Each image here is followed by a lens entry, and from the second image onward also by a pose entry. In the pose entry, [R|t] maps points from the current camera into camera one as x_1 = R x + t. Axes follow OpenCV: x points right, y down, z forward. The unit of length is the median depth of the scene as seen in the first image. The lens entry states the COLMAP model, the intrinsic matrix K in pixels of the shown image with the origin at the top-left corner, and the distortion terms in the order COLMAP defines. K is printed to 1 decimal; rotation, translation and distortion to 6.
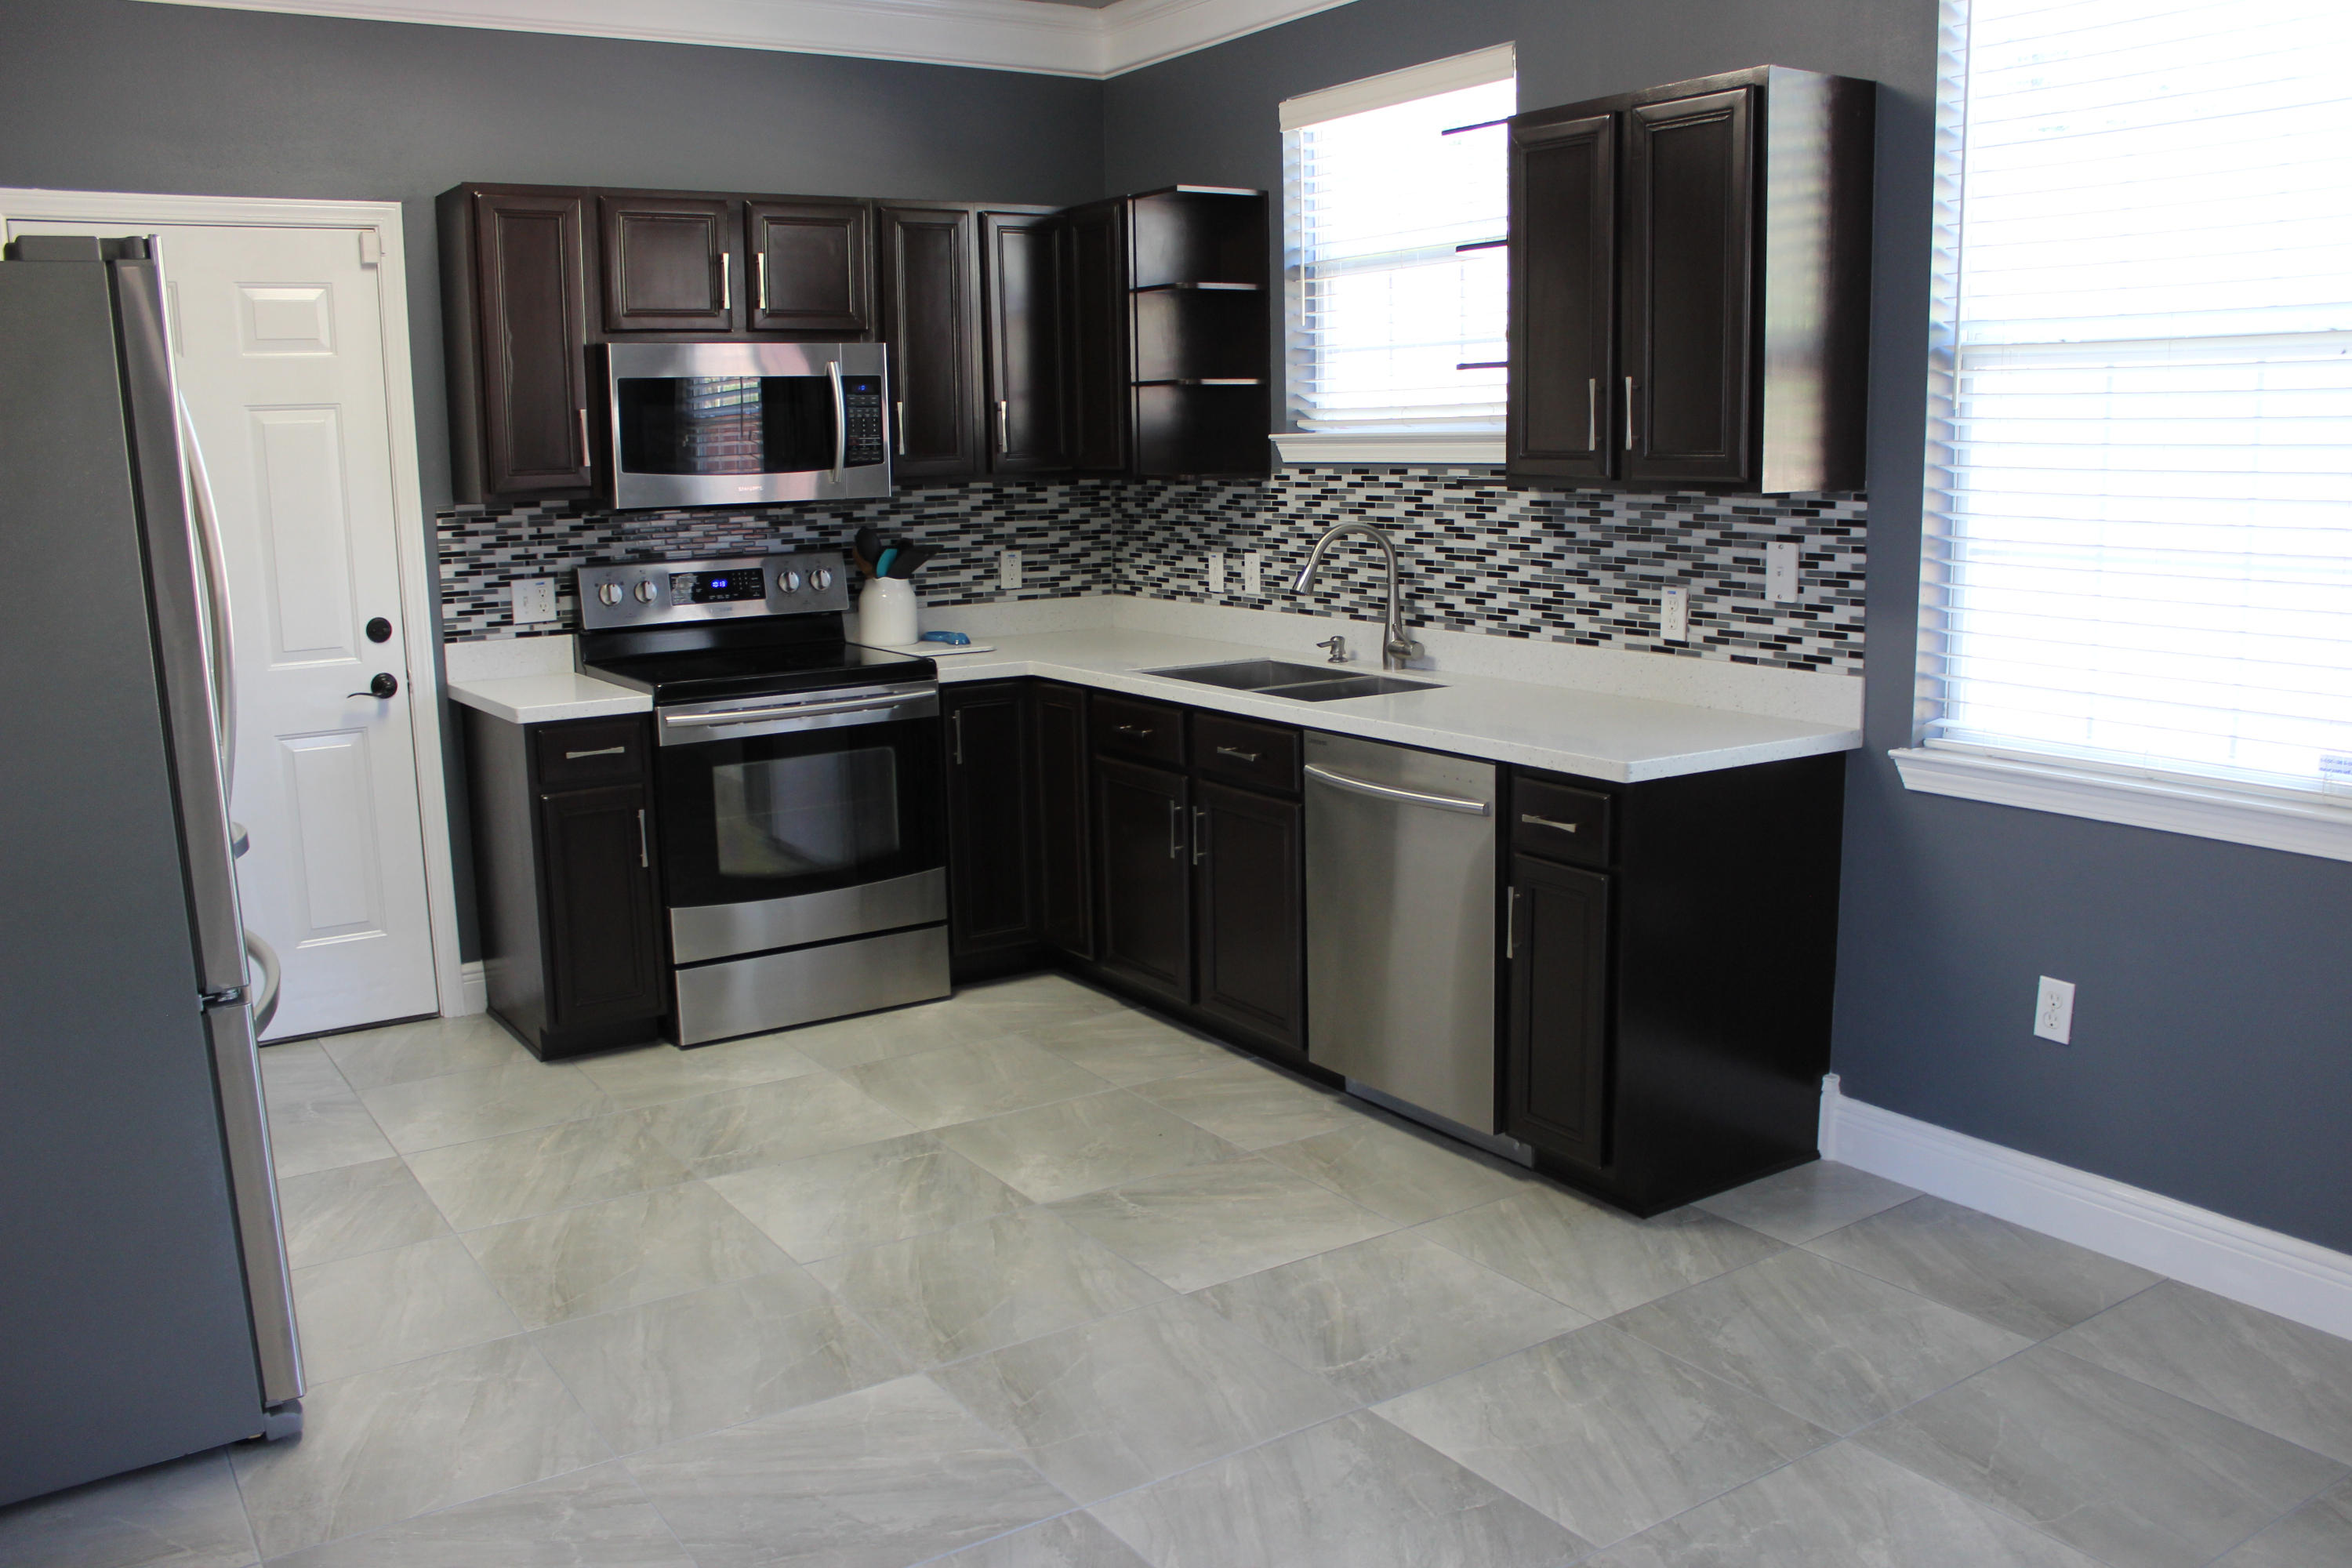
lens RADIAL K [[1963.9, 0, 1173.8], [0, 1963.9, 791.7], [0, 0, 1]] dist [-0.124295, 0.021139]
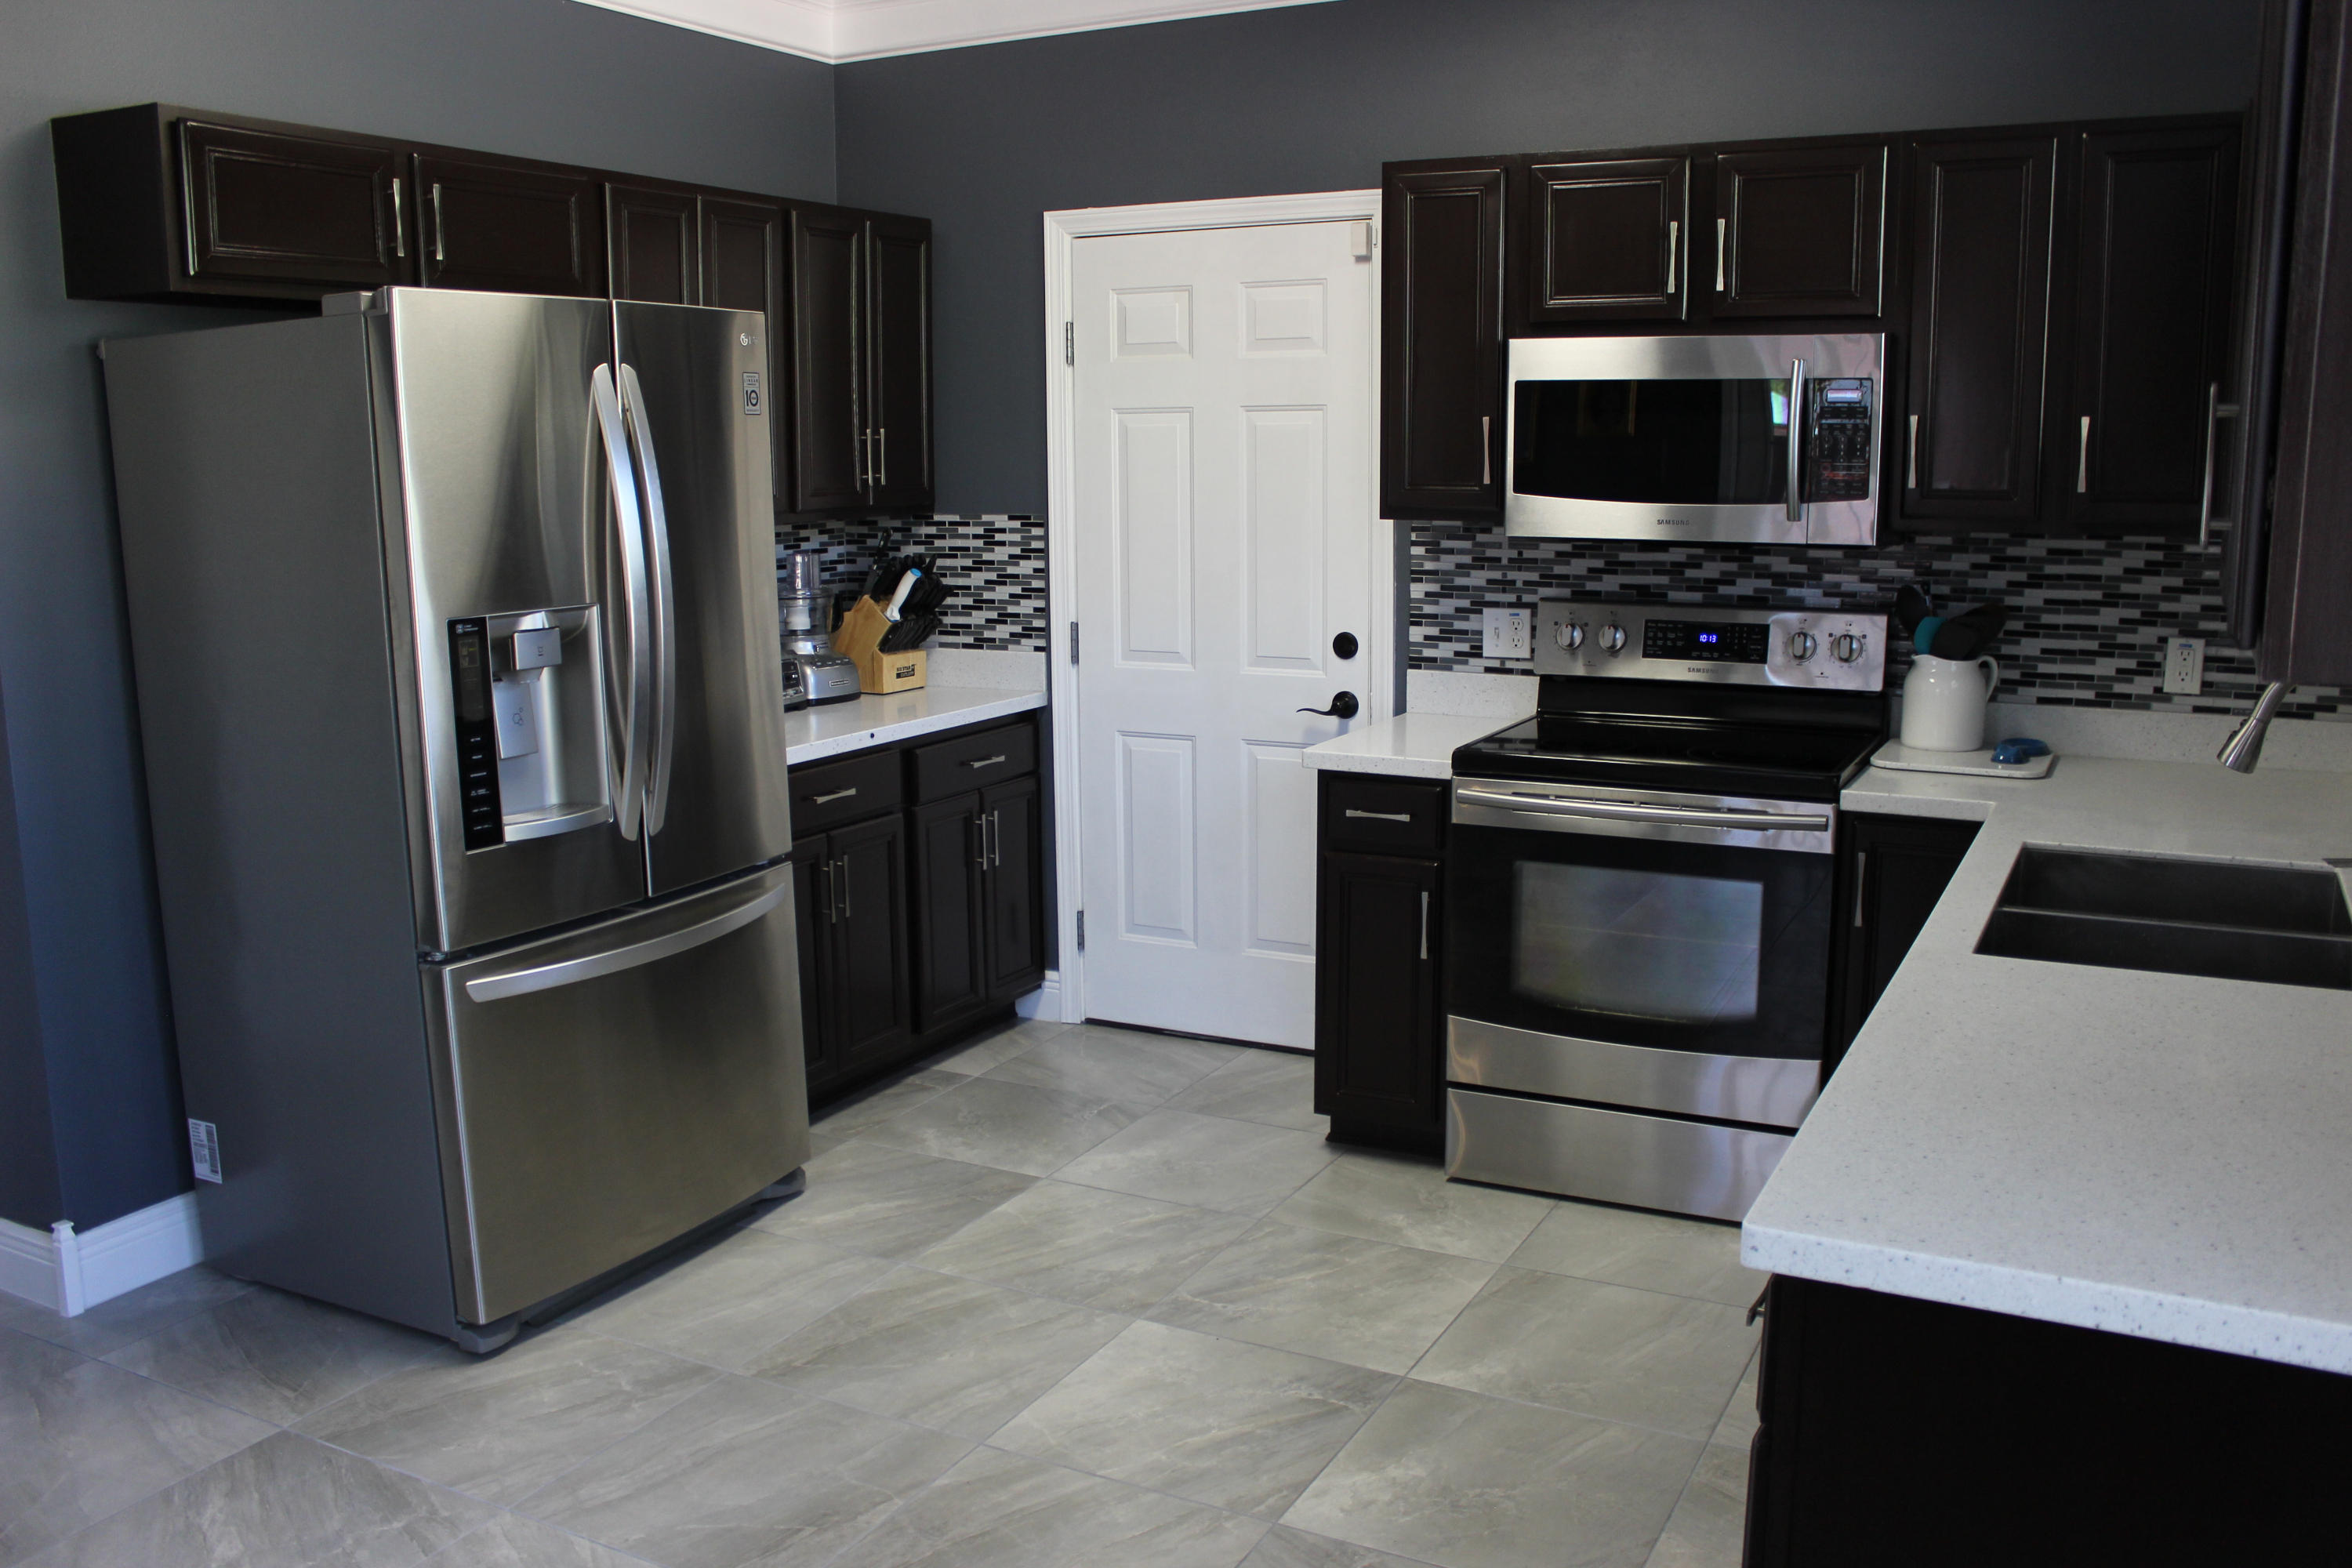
lens RADIAL K [[1963.9, 0, 1176.0], [0, 1963.9, 777.8], [0, 0, 1]] dist [-0.124295, 0.021139]
pose [[0.483995, 0.161223, -0.860091, 0.374296], [-0.161510, 0.982453, 0.093273, -0.094782], [0.860037, 0.093770, 0.501541, 0.444360]]
